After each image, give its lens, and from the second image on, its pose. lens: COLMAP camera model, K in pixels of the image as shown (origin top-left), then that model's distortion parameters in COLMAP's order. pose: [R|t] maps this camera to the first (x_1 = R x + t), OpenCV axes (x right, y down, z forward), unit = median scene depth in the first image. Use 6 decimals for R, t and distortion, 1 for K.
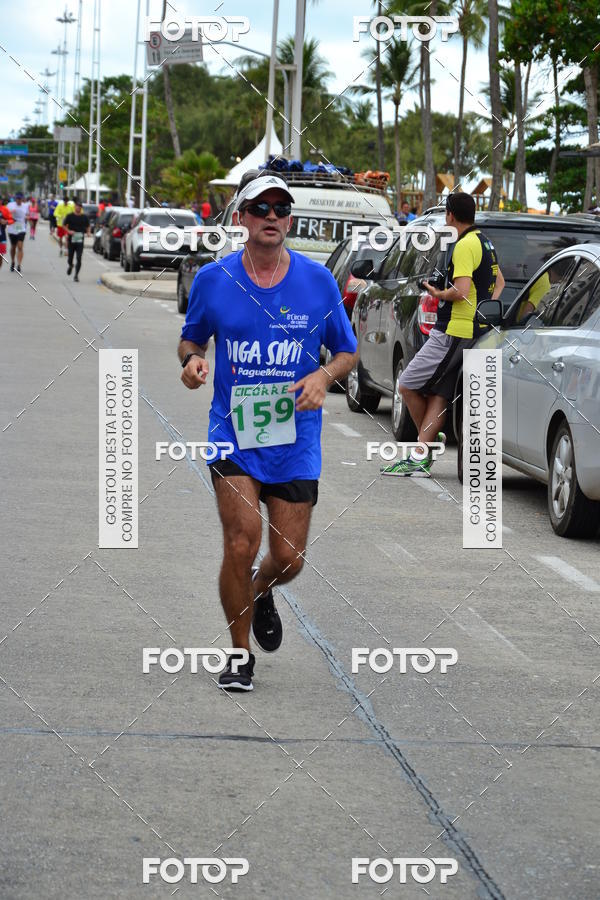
lens RADIAL K [[2963.5, 0, 245.4], [0, 2963.5, 451.2], [0, 0, 1]] dist [0.093014, 0.852509]
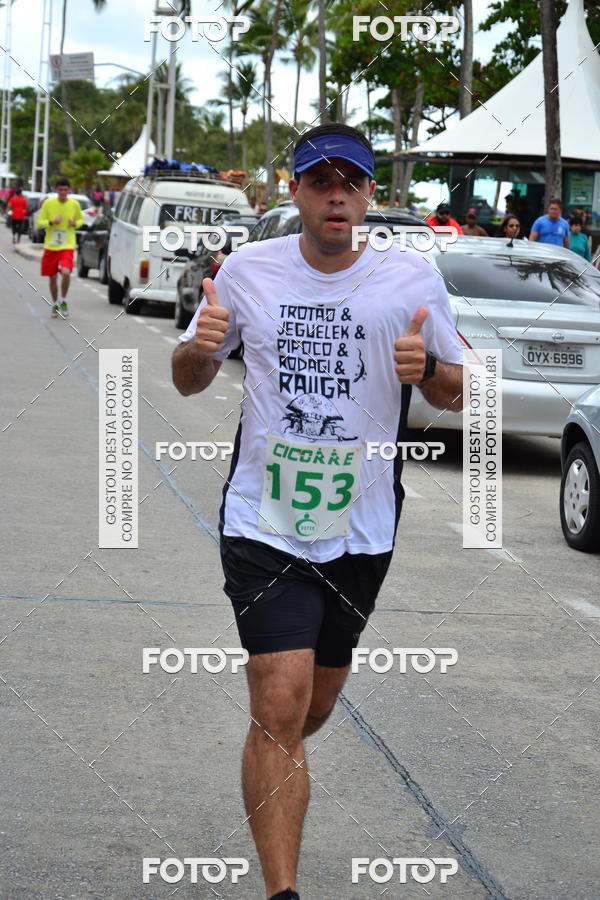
lens RADIAL K [[2609.2, 0, 207.7], [0, 2609.2, 411.1], [0, 0, 1]] dist [0.051628, 0.014274]
pose [[0.997462, 0.012150, 0.070159, -0.042138], [-0.013089, 0.999831, 0.012937, -0.003937], [-0.069990, -0.013822, 0.997452, -0.118768]]
